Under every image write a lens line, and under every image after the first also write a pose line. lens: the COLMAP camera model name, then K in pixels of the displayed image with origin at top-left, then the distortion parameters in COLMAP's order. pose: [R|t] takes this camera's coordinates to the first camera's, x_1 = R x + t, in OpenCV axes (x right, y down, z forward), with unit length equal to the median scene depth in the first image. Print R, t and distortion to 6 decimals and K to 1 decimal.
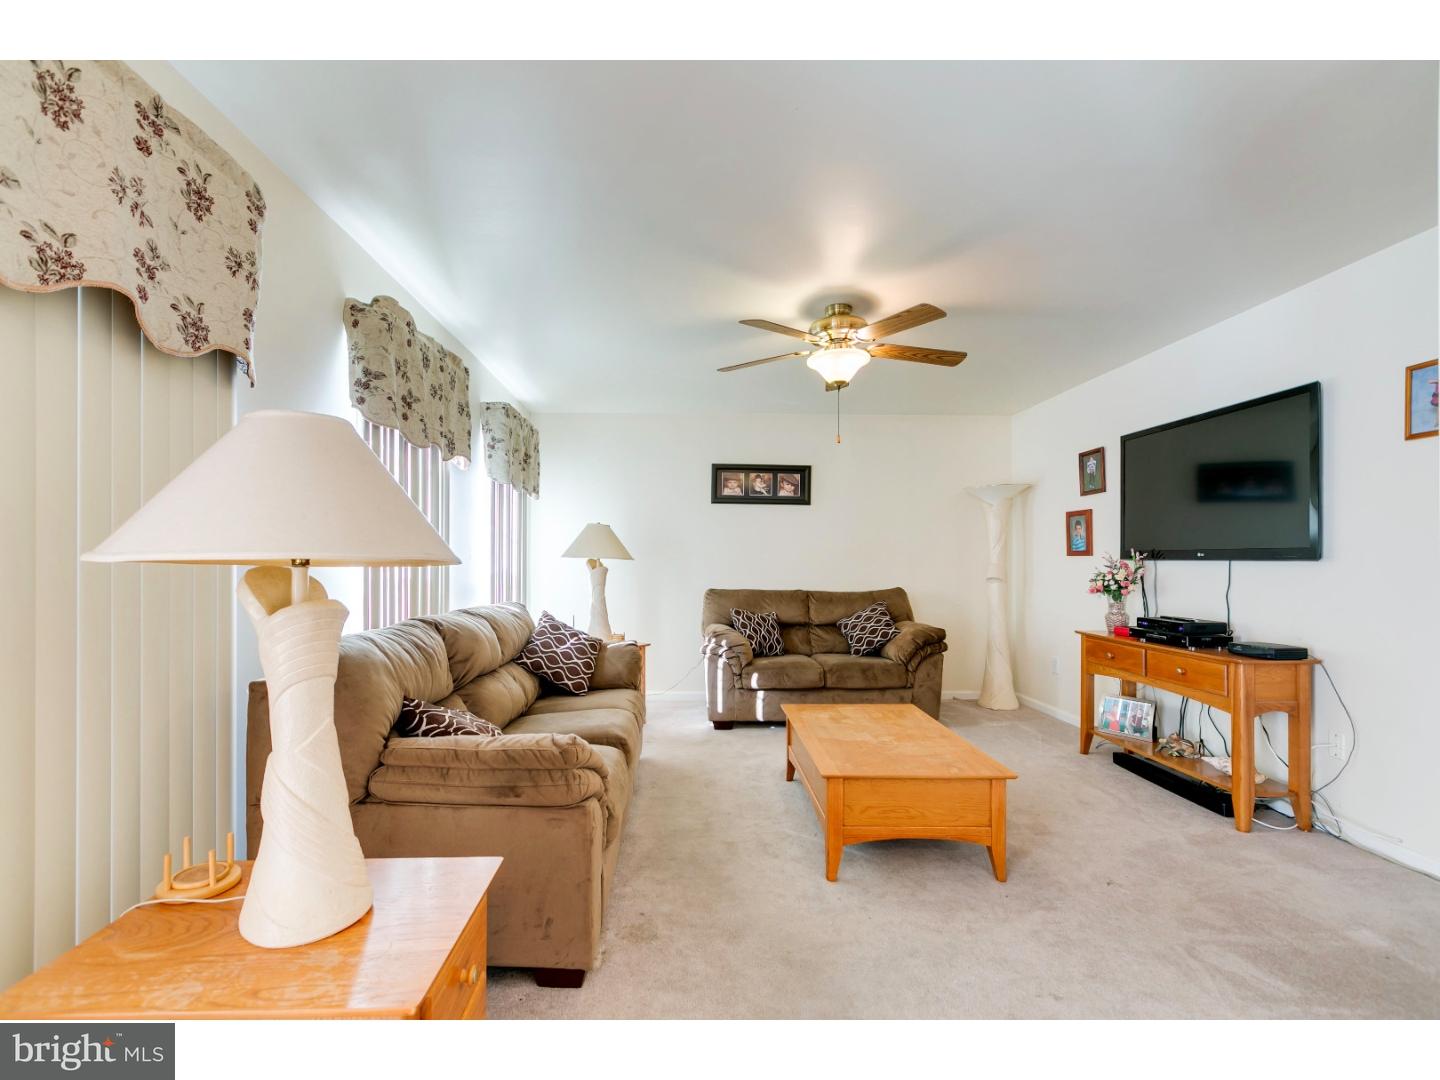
lens RADIAL K [[966.4, 0, 716.6], [0, 966.4, 555.8], [0, 0, 1]] dist [0.003020, -0.002157]
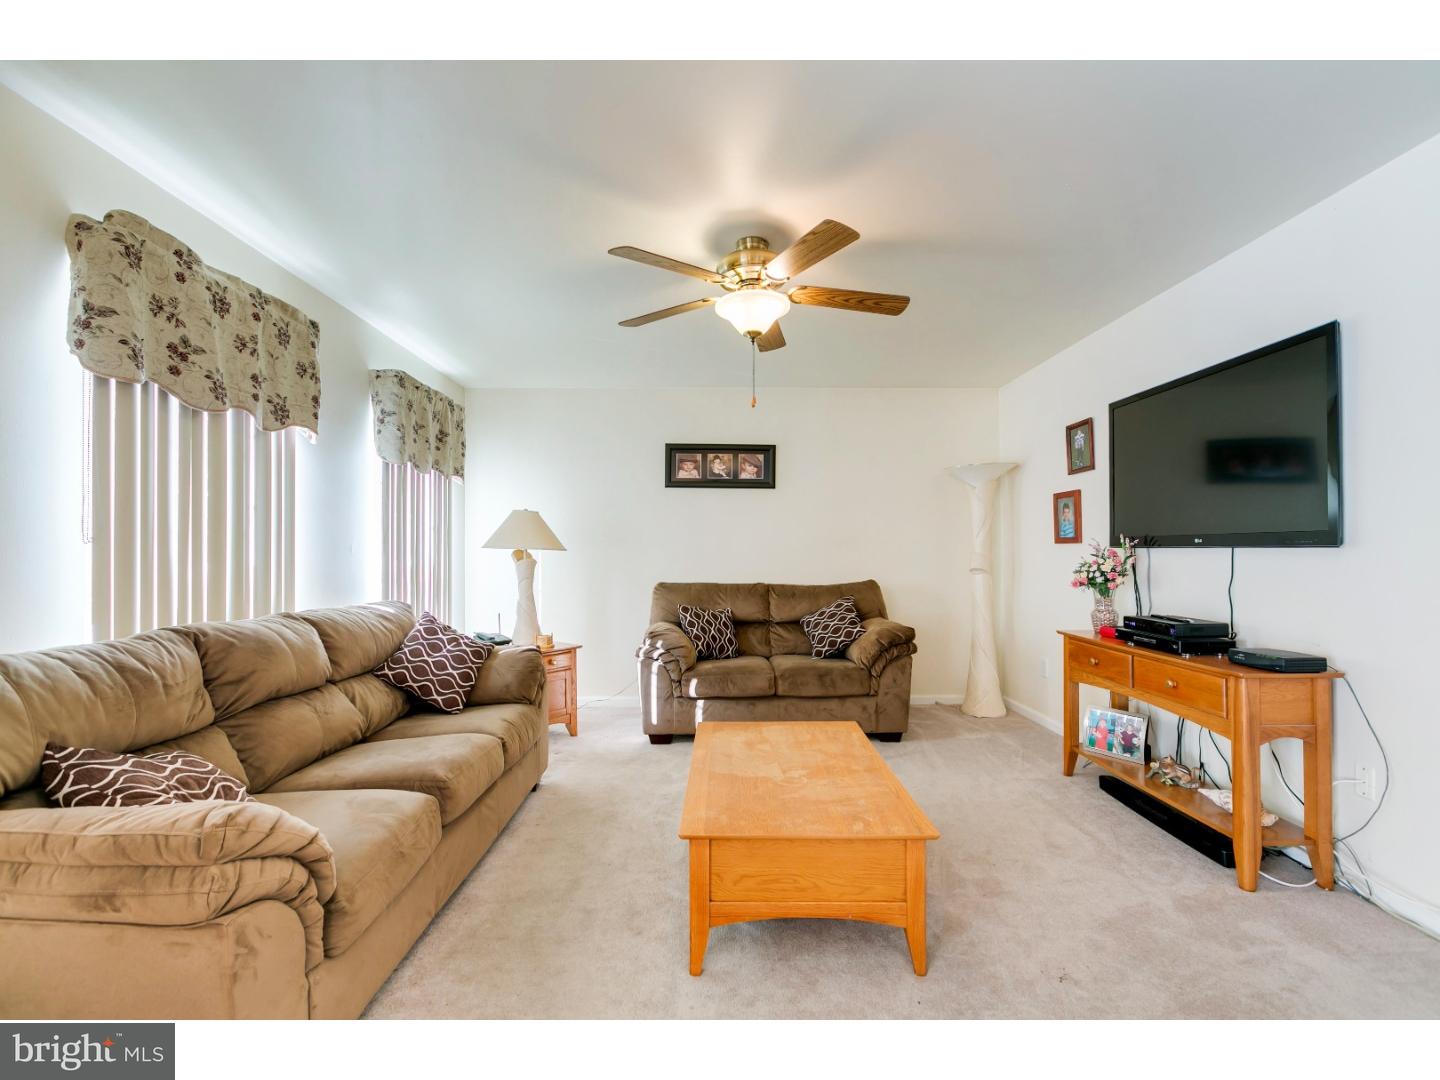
lens RADIAL K [[984.8, 0, 720.0], [0, 984.8, 540.0], [0, 0, 1]] dist [-0.002910, 0.001005]
pose [[0.999952, -0.005143, -0.008295, 0.093524], [0.005091, 0.999968, -0.006230, 0.001281], [0.008327, 0.006187, 0.999946, 0.146344]]
